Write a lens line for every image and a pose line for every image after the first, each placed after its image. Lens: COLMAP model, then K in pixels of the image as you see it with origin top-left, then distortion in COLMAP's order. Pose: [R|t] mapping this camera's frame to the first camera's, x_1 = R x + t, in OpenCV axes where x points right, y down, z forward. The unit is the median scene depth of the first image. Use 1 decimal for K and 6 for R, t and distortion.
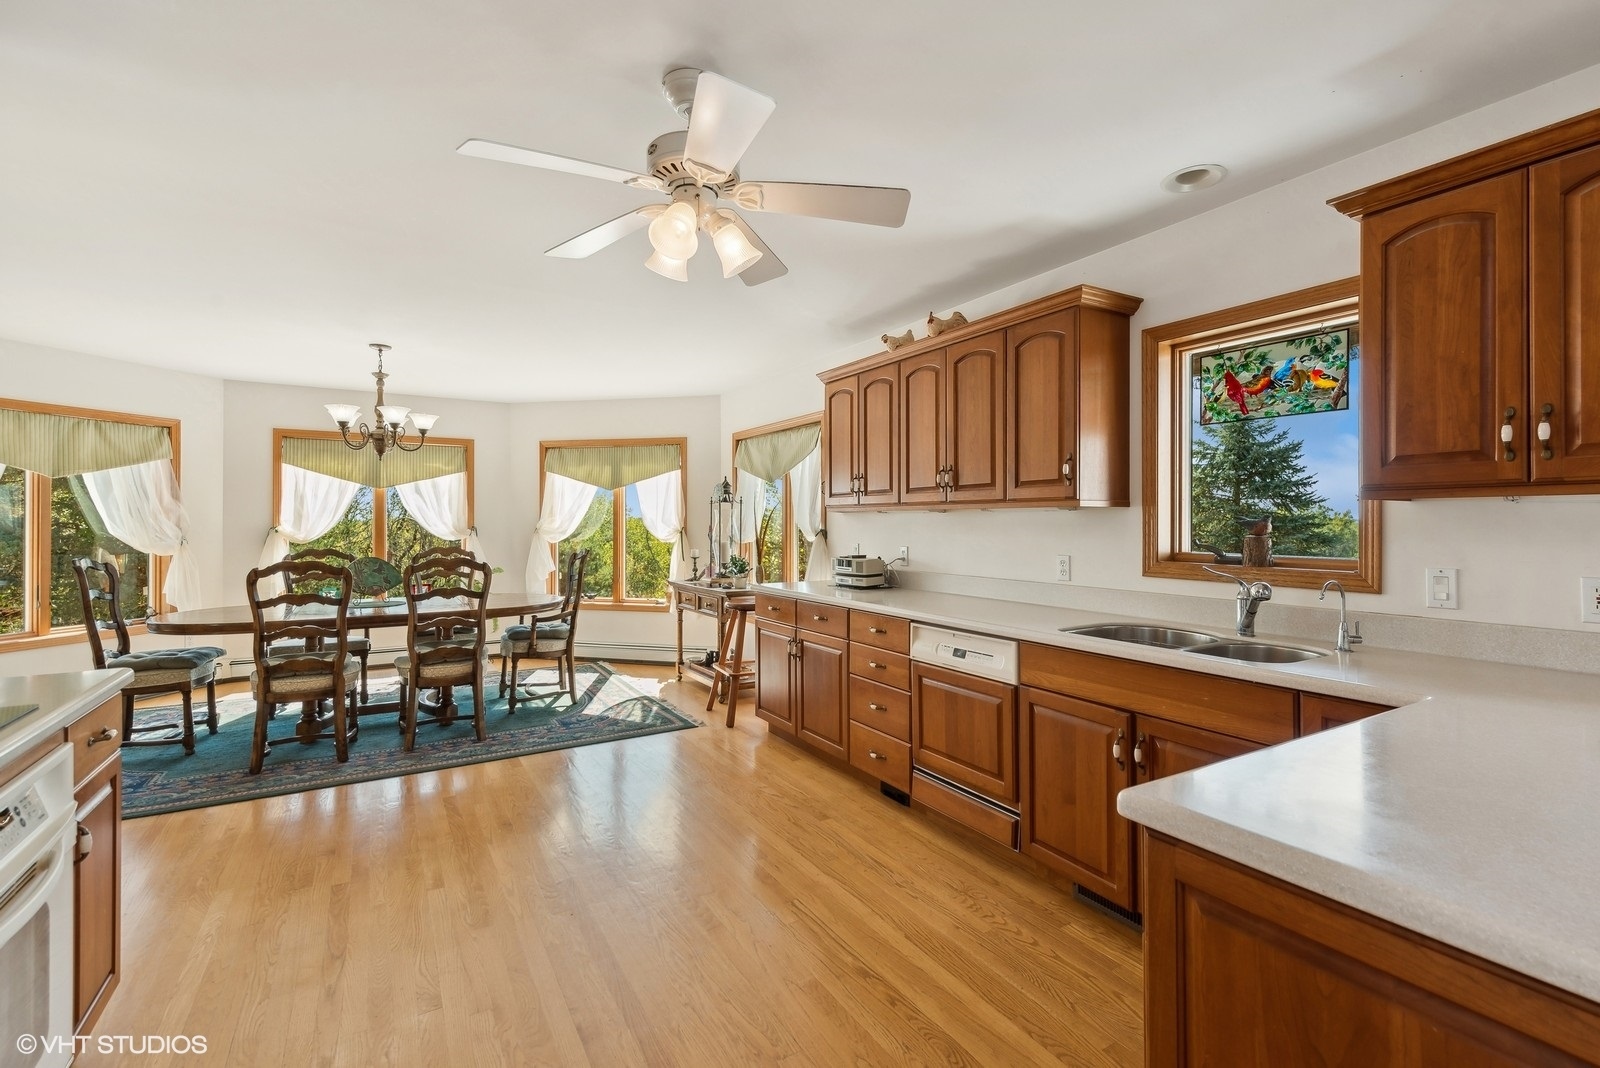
lens RADIAL K [[705.1, 0, 800.9], [0, 705.1, 525.8], [0, 0, 1]] dist [0.001529, 0.000459]
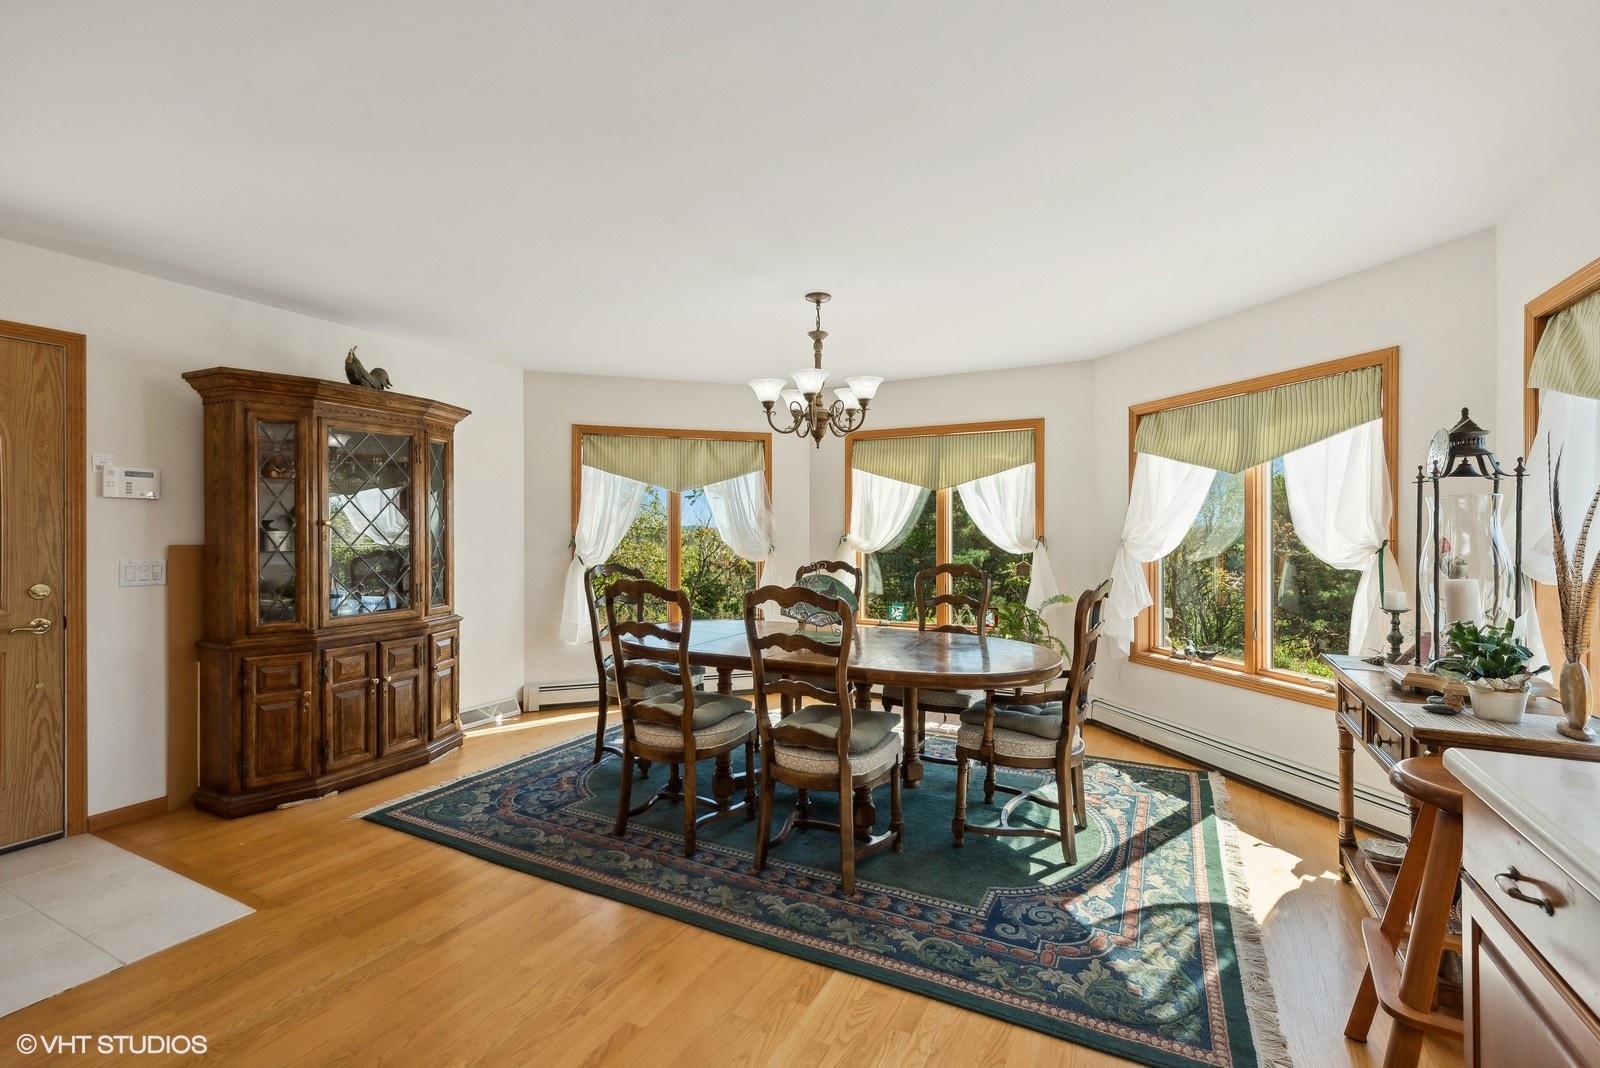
lens RADIAL K [[705.1, 0, 797.1], [0, 705.1, 532.1], [0, 0, 1]] dist [0.001529, 0.000459]
pose [[0.533357, 0.000540, -0.845890, 0.021476], [-0.003350, 0.999993, -0.001473, -0.001477], [0.845884, 0.003619, 0.533355, 0.441738]]
